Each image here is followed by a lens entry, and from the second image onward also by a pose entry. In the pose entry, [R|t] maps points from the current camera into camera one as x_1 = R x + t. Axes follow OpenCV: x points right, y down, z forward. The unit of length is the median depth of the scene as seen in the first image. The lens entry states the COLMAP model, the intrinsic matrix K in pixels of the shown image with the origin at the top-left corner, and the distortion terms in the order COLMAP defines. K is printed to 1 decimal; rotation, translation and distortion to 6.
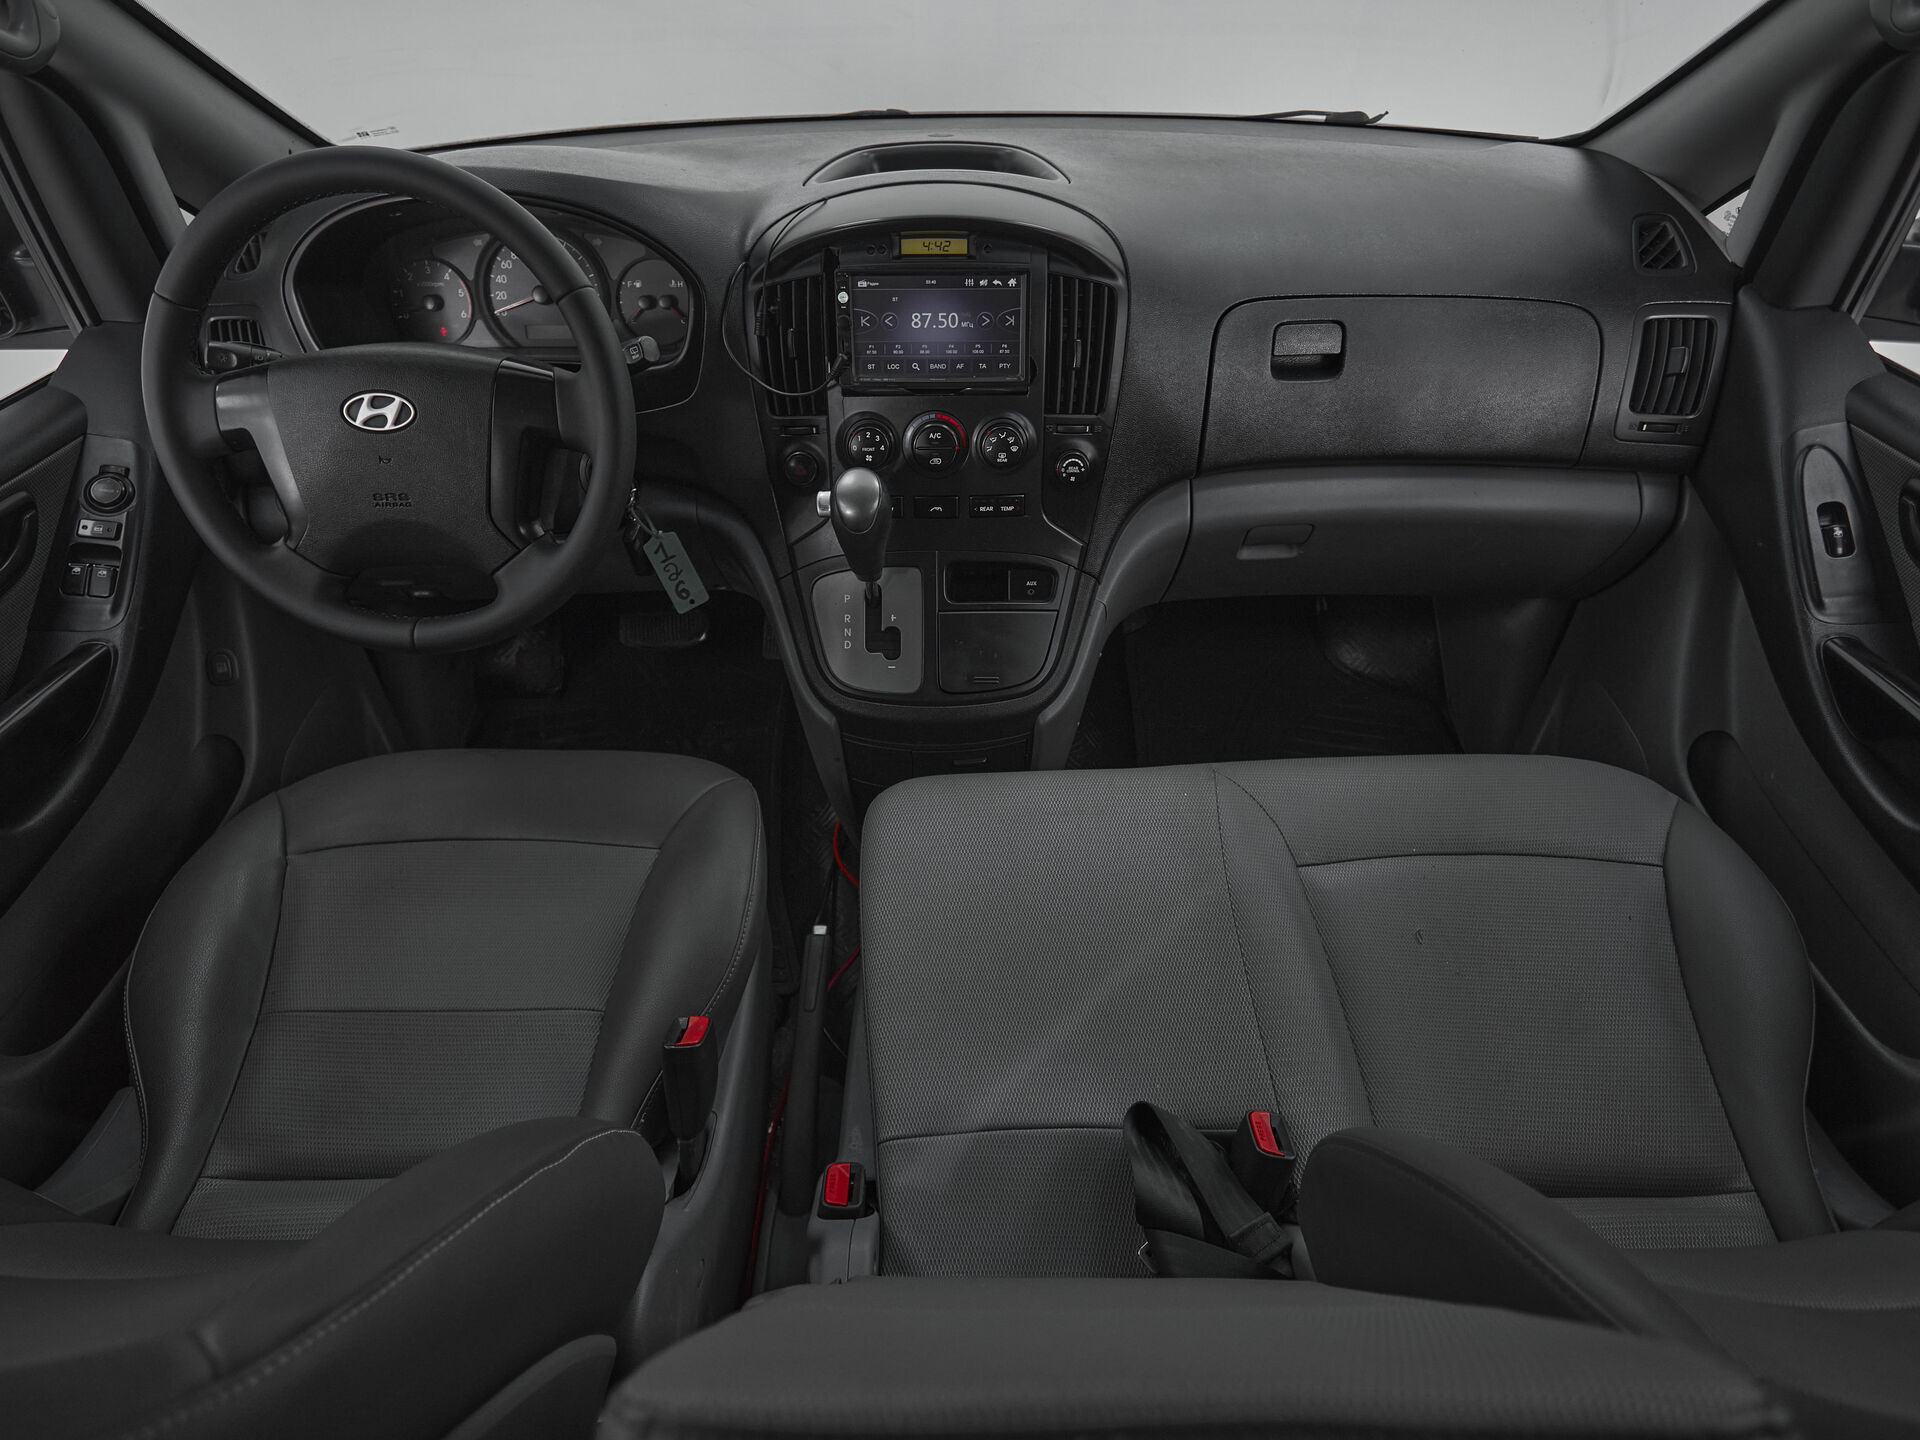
lens RADIAL K [[1030.7, 0, 943.8], [0, 1030.7, 728.0], [0, 0, 1]] dist [-0.000320, 0.000727]
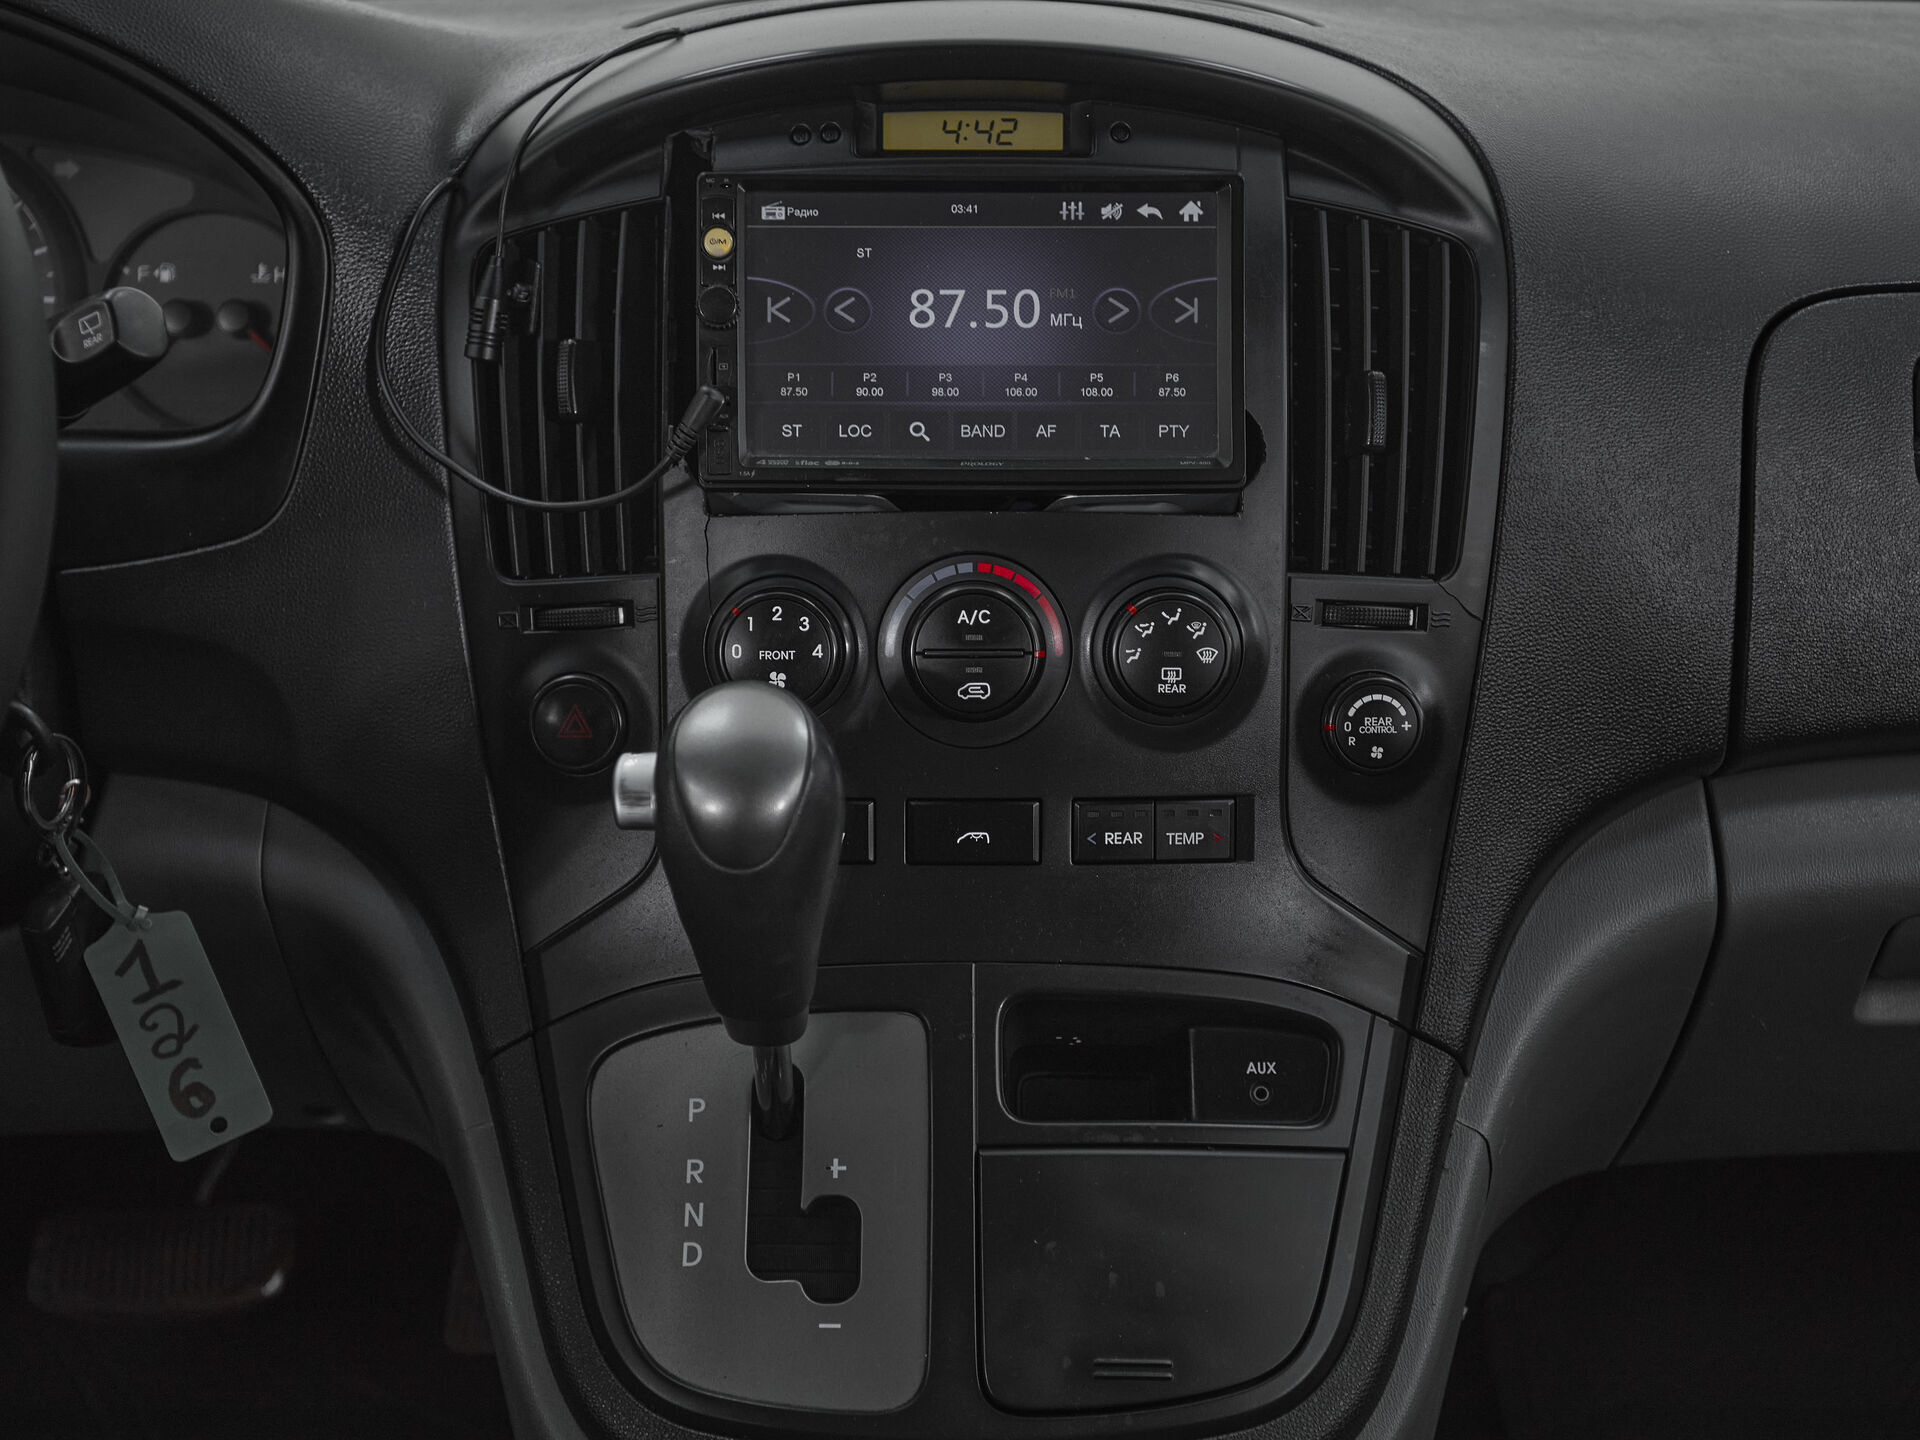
lens RADIAL K [[2455.5, 0, 960.0], [0, 2455.5, 720.0], [0, 0, 1]] dist [0.011164, 0.065463]
pose [[0.999949, 0.005905, 0.008207, -0.018729], [-0.002627, 0.935595, -0.353065, 0.033765], [-0.009764, 0.353025, 0.935563, 0.243276]]
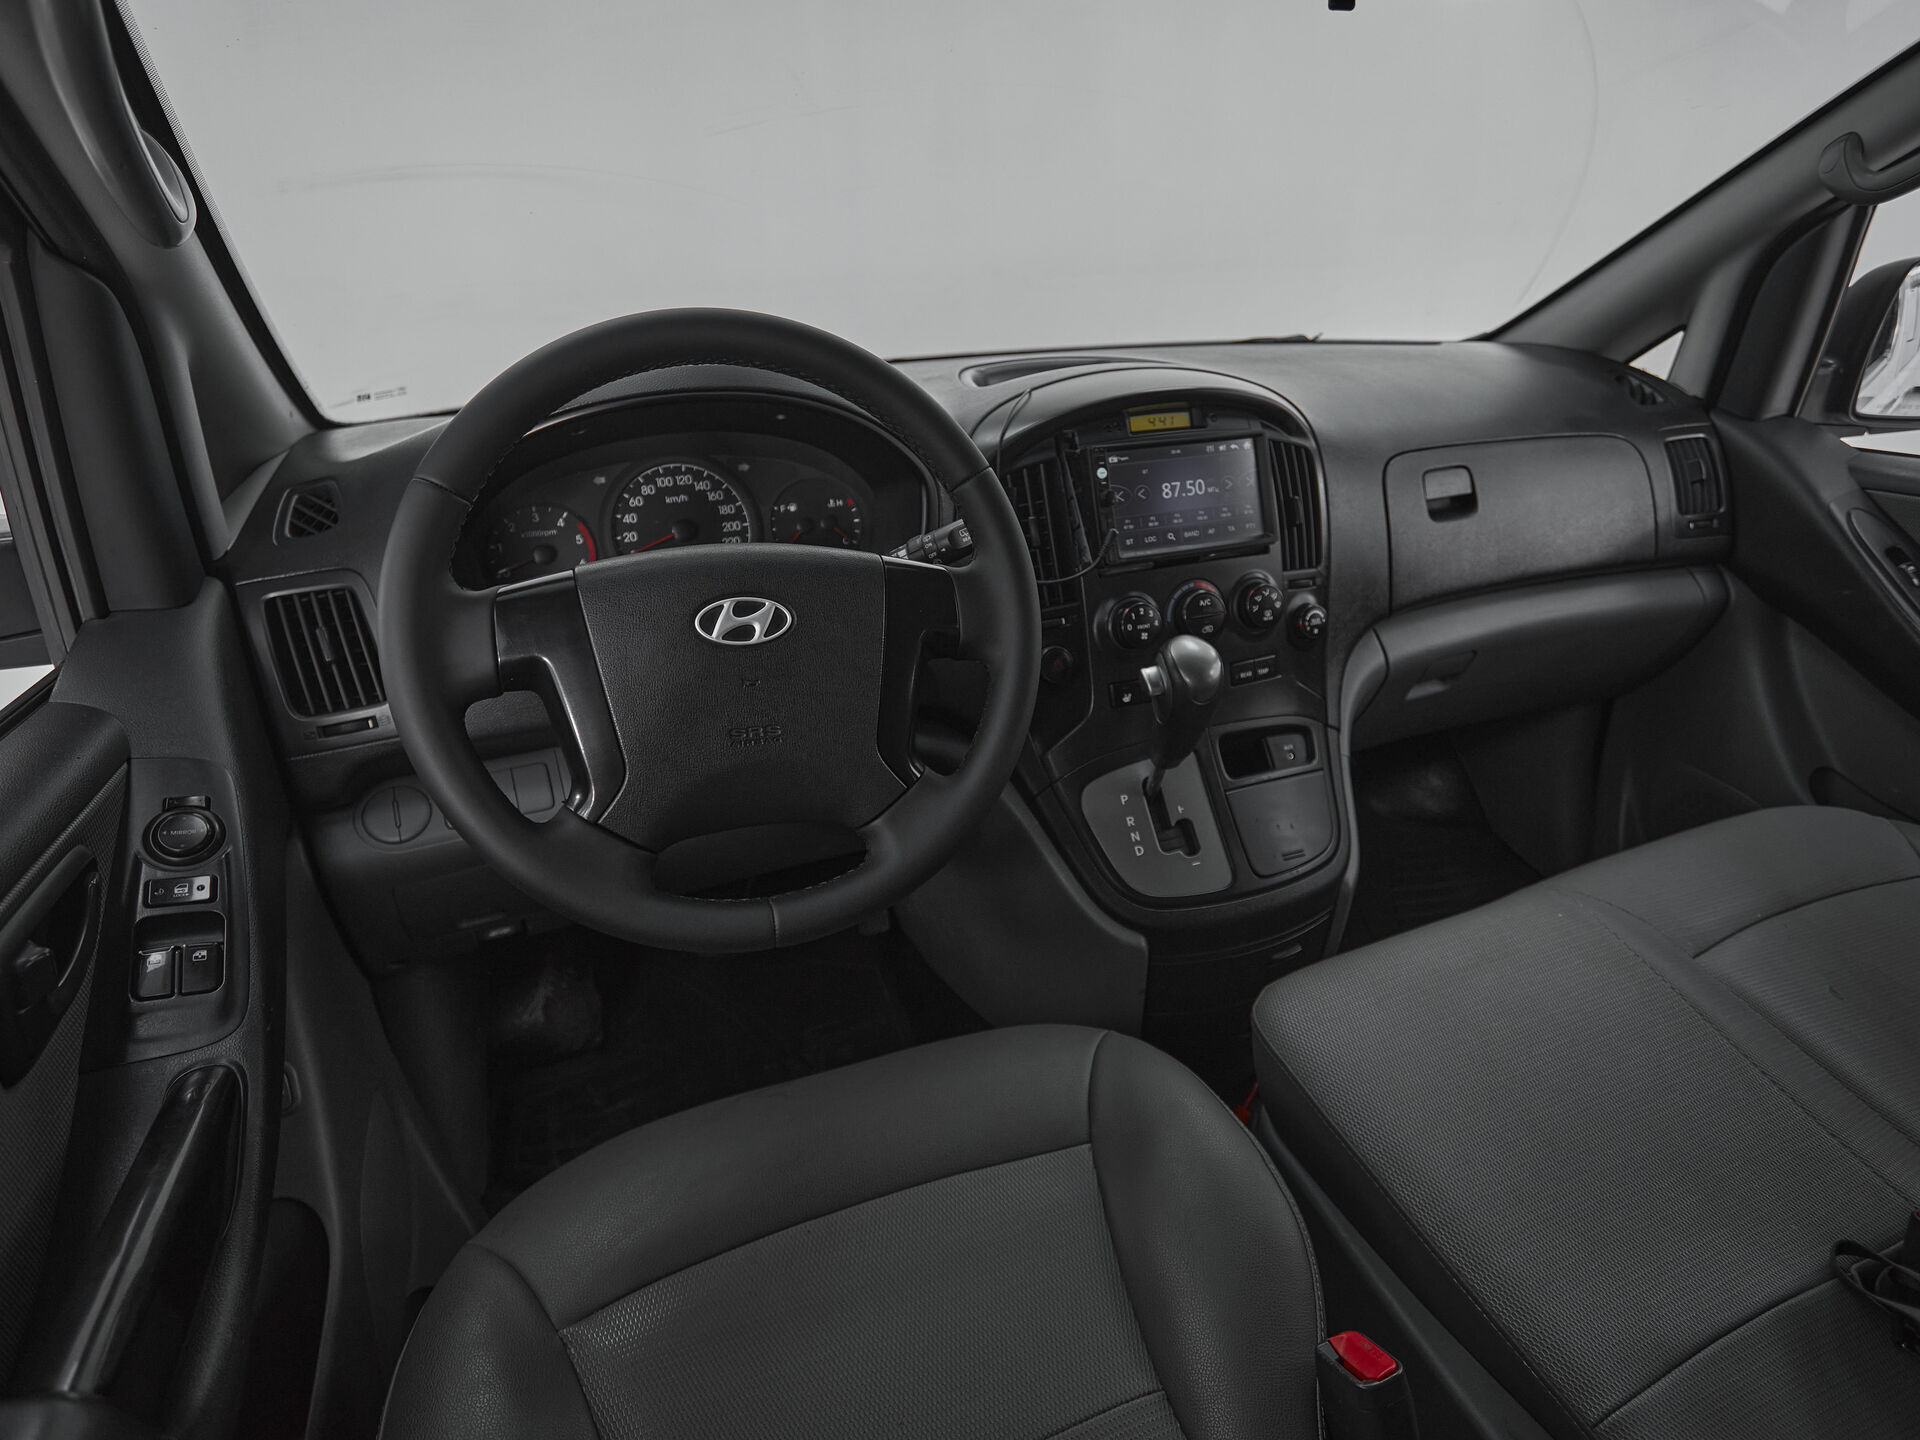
lens RADIAL K [[1030.9, 0, 969.9], [0, 1030.9, 730.9], [0, 0, 1]] dist [0.002674, -0.000159]
pose [[0.929151, -0.170456, 0.328060, -0.513976], [0.252906, 0.940309, -0.227723, -0.014821], [-0.269661, 0.294558, 0.916798, 0.226974]]
